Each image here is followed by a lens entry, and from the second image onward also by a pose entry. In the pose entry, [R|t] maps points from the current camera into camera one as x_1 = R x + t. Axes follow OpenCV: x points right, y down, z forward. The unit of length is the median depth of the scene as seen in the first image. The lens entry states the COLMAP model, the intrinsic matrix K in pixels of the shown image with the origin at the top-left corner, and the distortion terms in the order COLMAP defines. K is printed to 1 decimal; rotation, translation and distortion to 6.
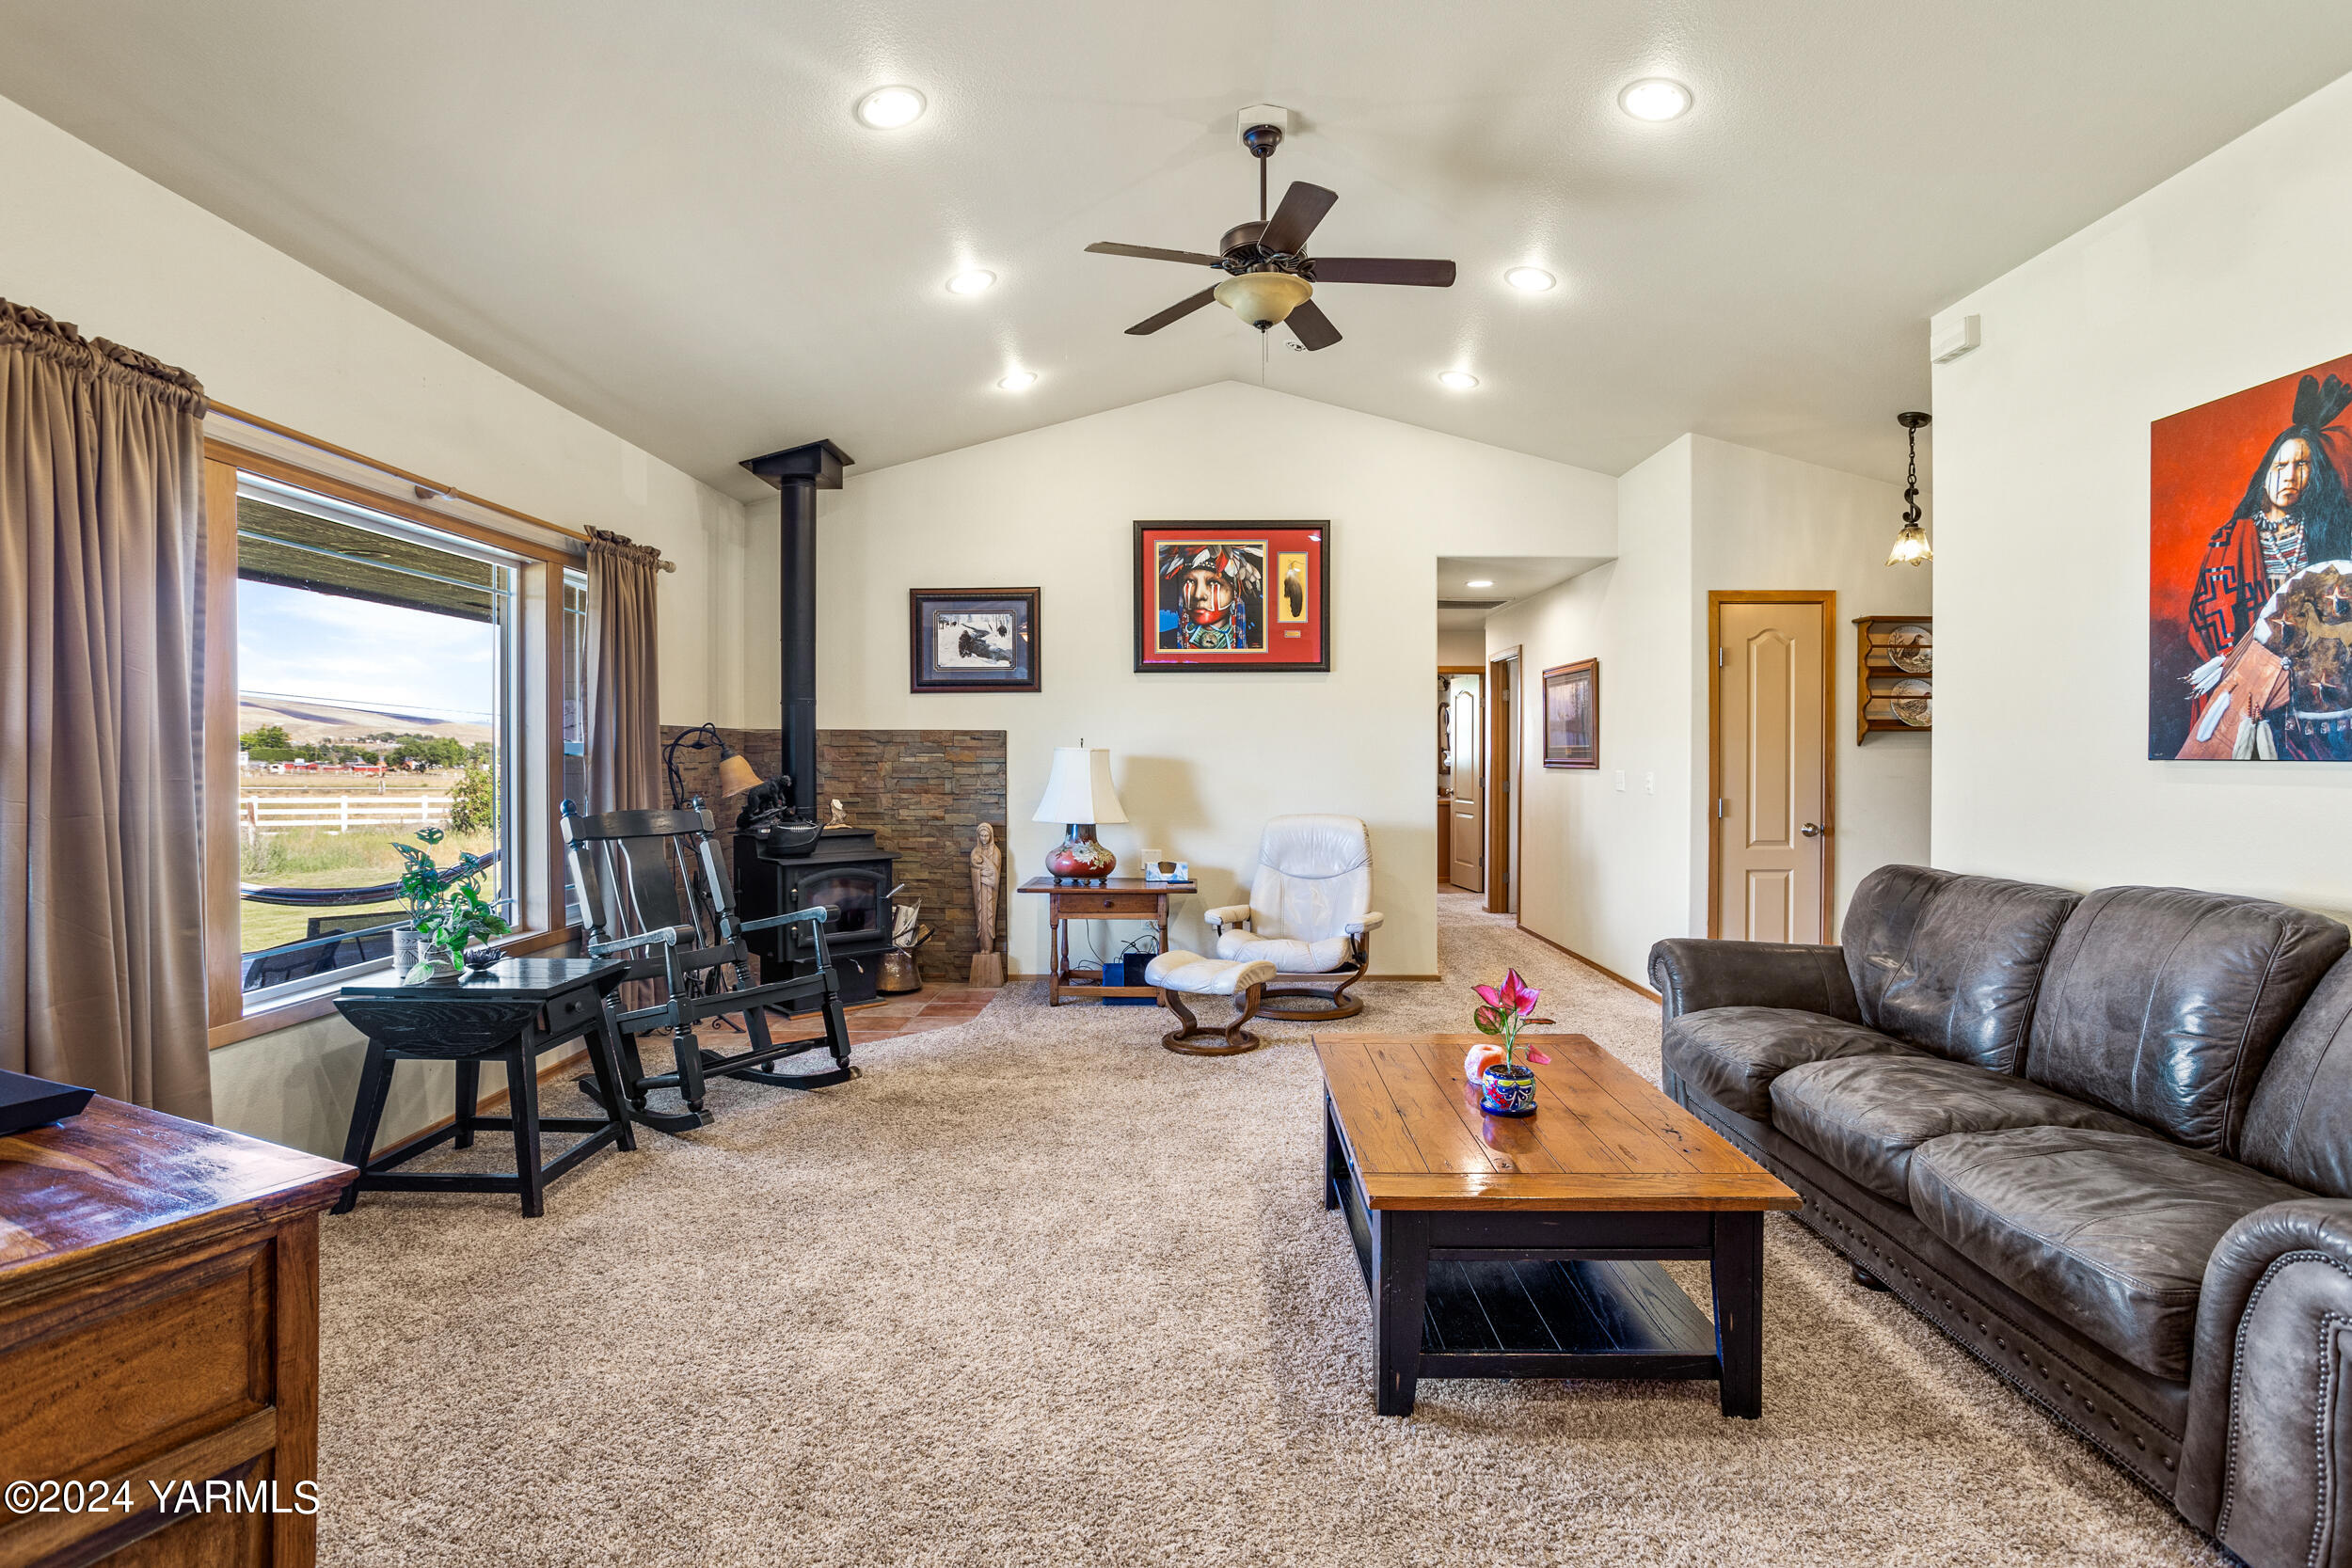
lens RADIAL K [[1138.4, 0, 1164.9], [0, 1138.4, 778.3], [0, 0, 1]] dist [-0.017006, 0.004705]
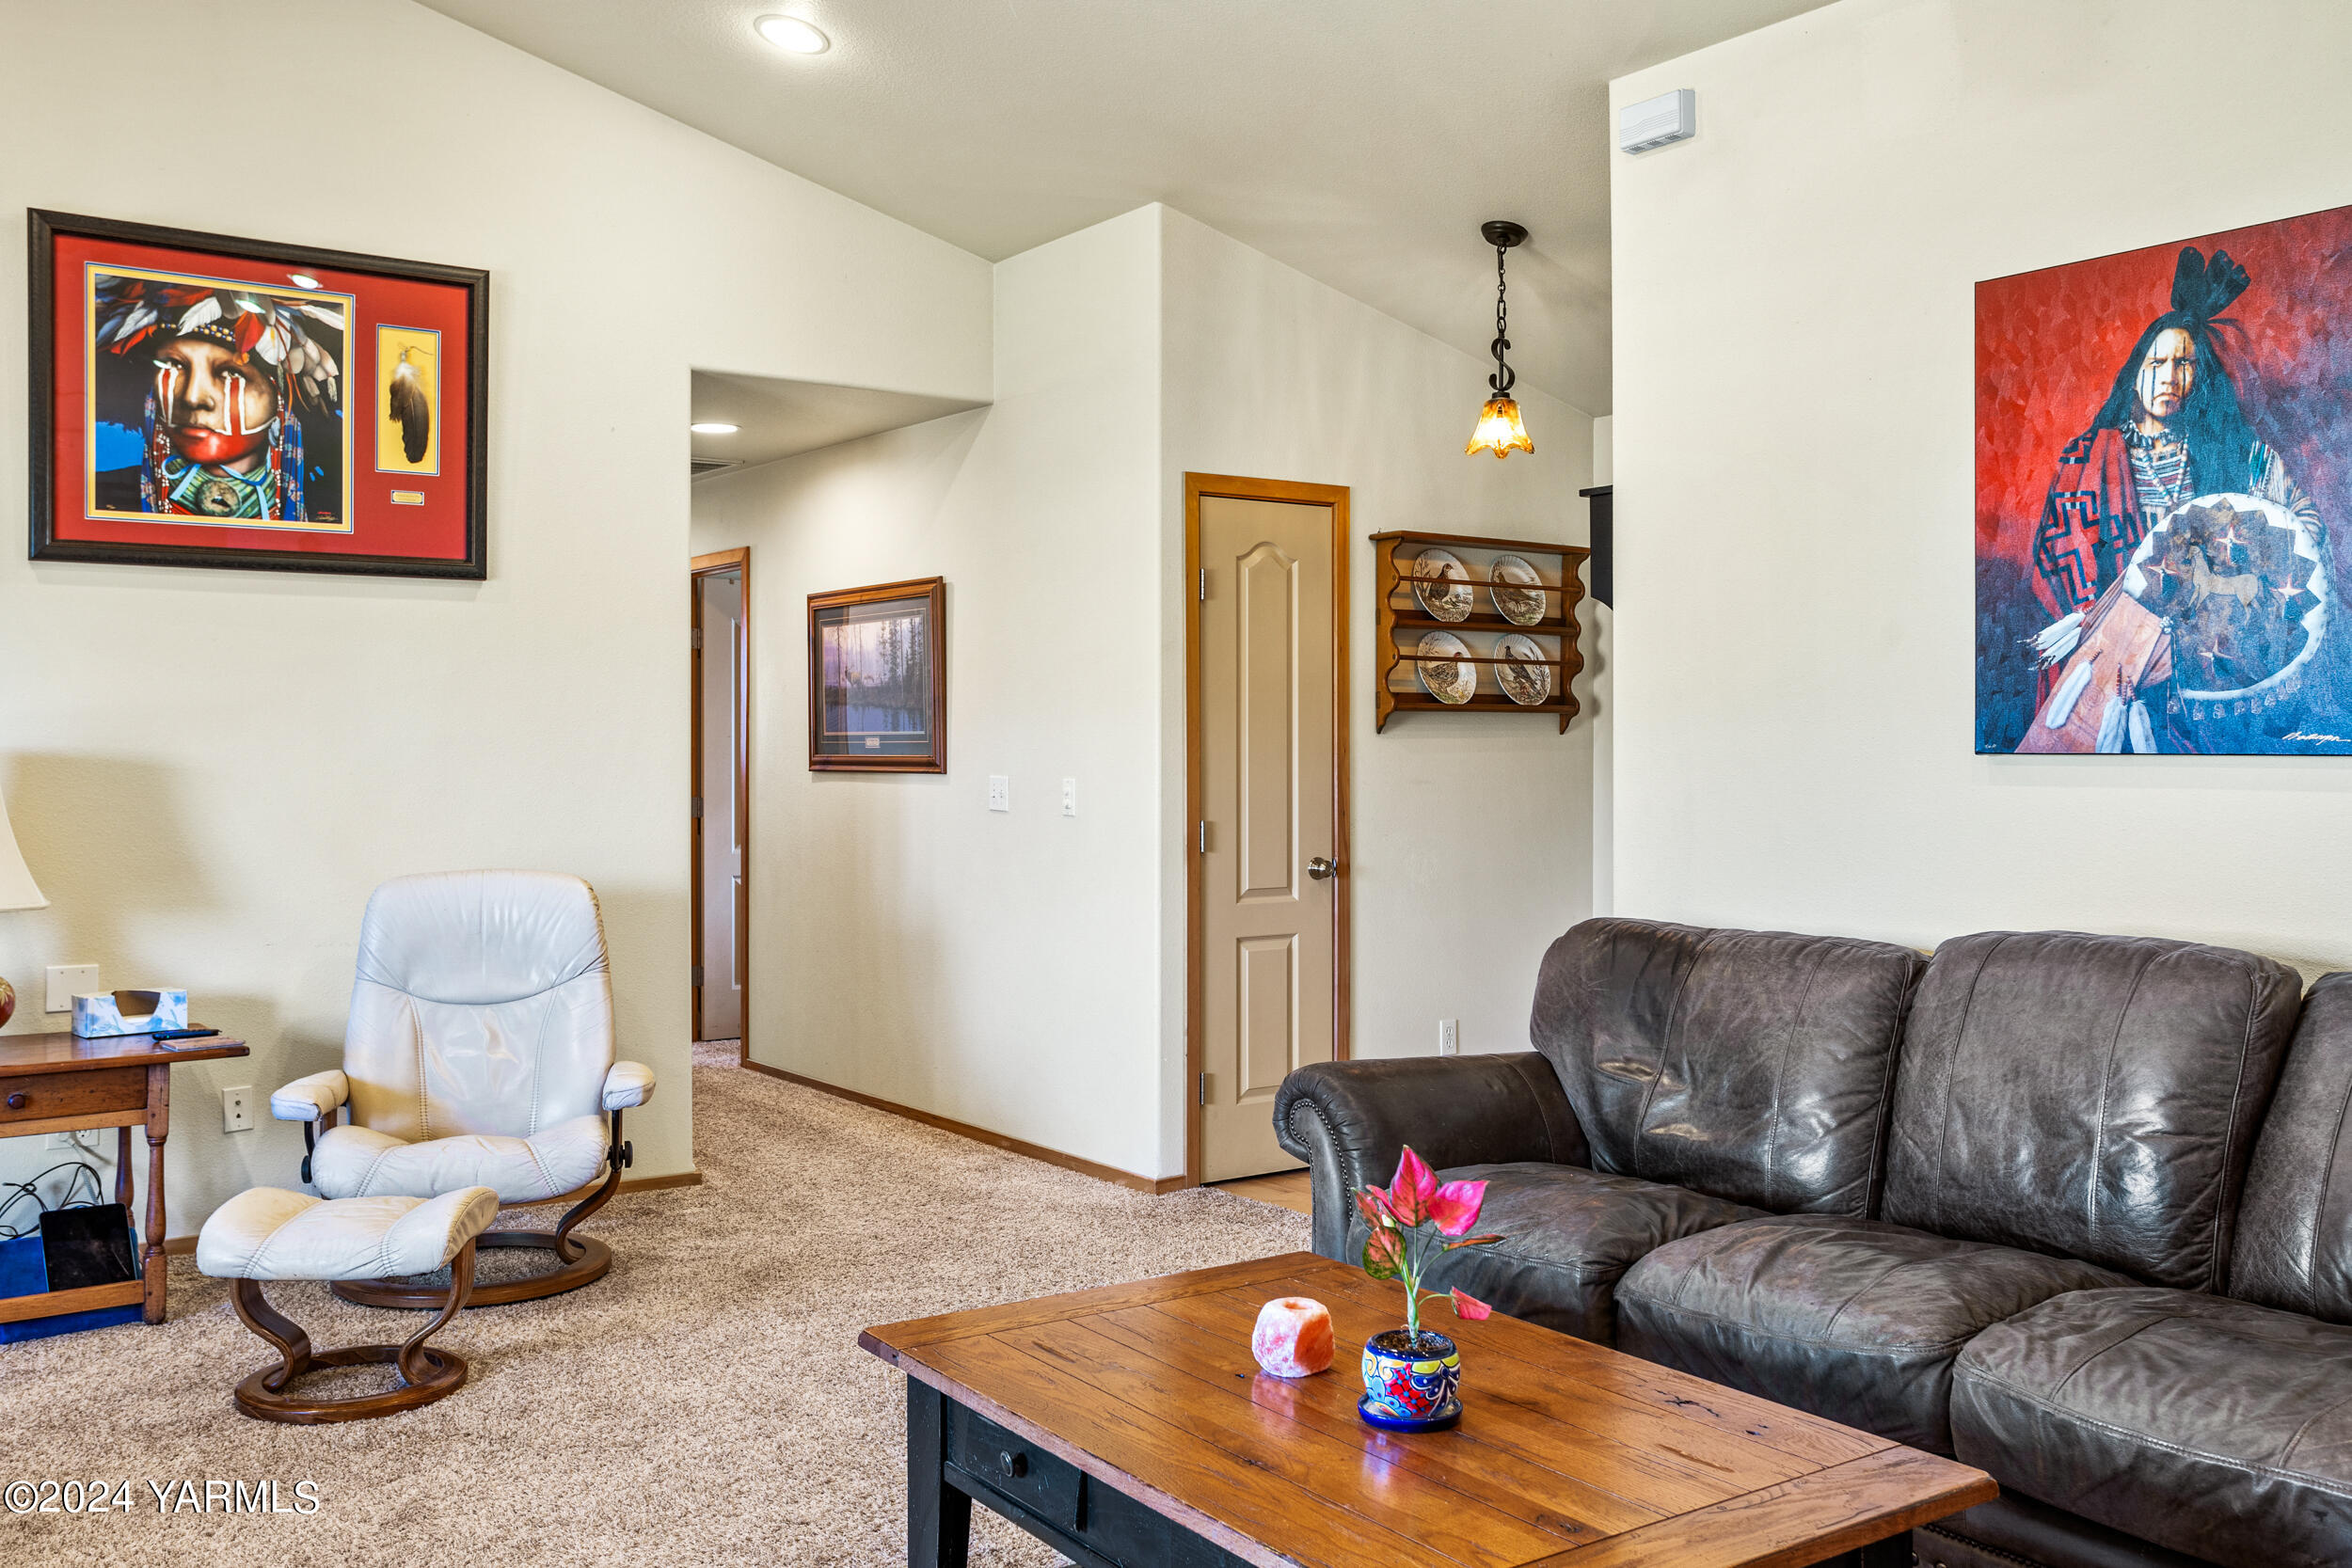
lens RADIAL K [[2045.4, 0, 1195.2], [0, 2045.4, 766.8], [0, 0, 1]] dist [-0.033863, 0.054809]
pose [[0.805189, -0.006958, 0.592978, -0.293998], [0.013630, 0.999884, -0.006775, -0.006289], [-0.592862, 0.013537, 0.805190, 0.255249]]
